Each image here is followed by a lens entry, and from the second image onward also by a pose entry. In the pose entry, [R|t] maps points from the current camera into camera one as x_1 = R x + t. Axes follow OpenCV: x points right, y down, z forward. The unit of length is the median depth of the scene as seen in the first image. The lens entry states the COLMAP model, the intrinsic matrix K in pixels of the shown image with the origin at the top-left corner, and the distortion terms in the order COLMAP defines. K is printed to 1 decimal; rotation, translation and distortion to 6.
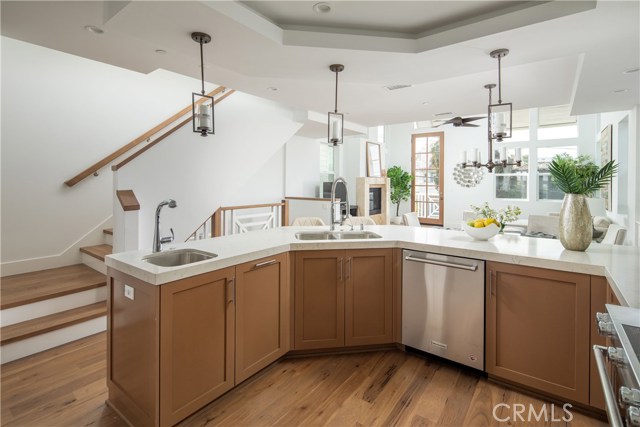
lens RADIAL K [[310.9, 0, 321.9], [0, 310.9, 180.1], [0, 0, 1]] dist [0.000672, 0.000155]
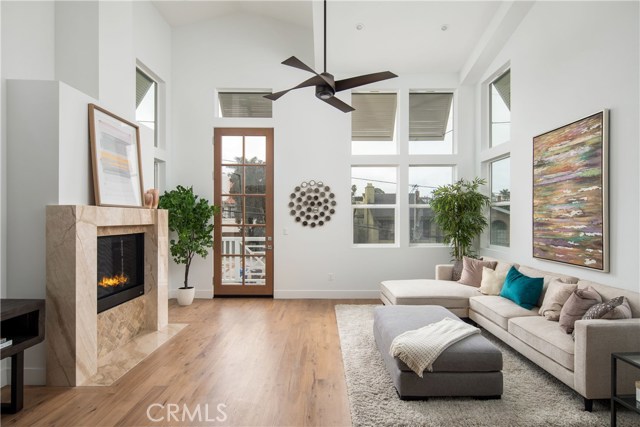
lens RADIAL K [[320.0, 0, 322.8], [0, 320.0, 217.2], [0, 0, 1]] dist [0.000735, -0.004899]
pose [[0.805756, -0.002636, 0.592242, 0.126336], [0.000968, 0.999995, 0.003134, 0.002216], [-0.592247, -0.001952, 0.805754, 0.496221]]
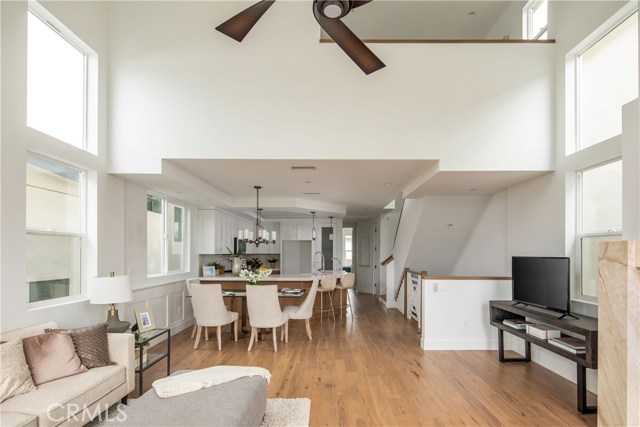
lens RADIAL K [[320.0, 0, 331.1], [0, 320.0, 251.1], [0, 0, 1]] dist [0.000735, -0.004899]
pose [[-0.801664, -0.007852, -0.597724, 0.448970], [-0.002198, 0.999946, -0.010188, 0.003210], [0.597771, -0.006853, -0.801637, 0.929740]]
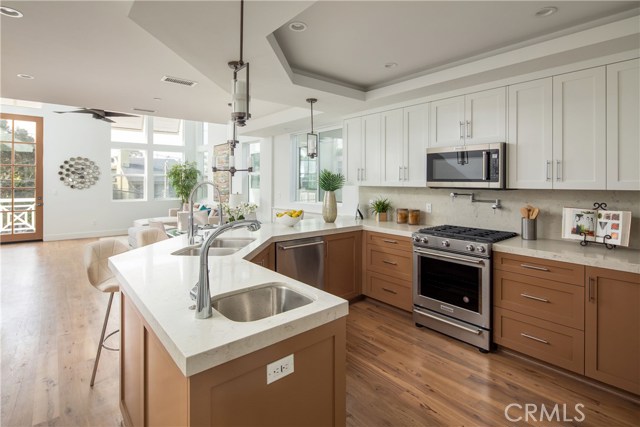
lens RADIAL K [[320.0, 0, 331.5], [0, 320.0, 184.6], [0, 0, 1]] dist [0.000735, -0.004899]
pose [[0.212021, -0.011105, 0.977202, -0.233371], [-0.005174, 0.999909, 0.012486, -0.003697], [-0.977251, -0.007703, 0.211944, 0.141903]]
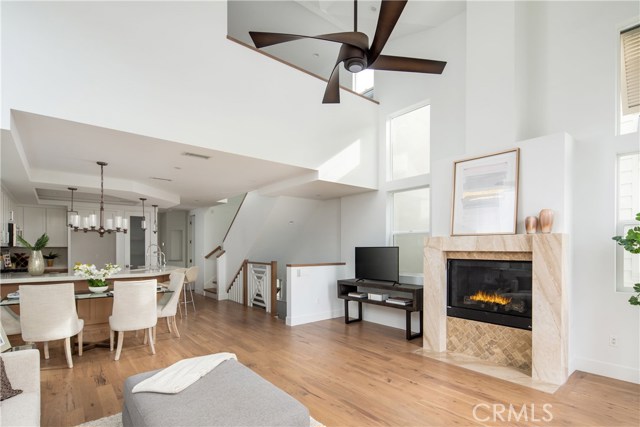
lens RADIAL K [[320.0, 0, 334.3], [0, 320.0, 249.2], [0, 0, 1]] dist [0.000735, -0.004899]
pose [[-0.217118, 0.001149, -0.976145, 0.593734], [0.003243, 0.999995, 0.000456, 0.008944], [0.976140, -0.003066, -0.217120, 0.825476]]
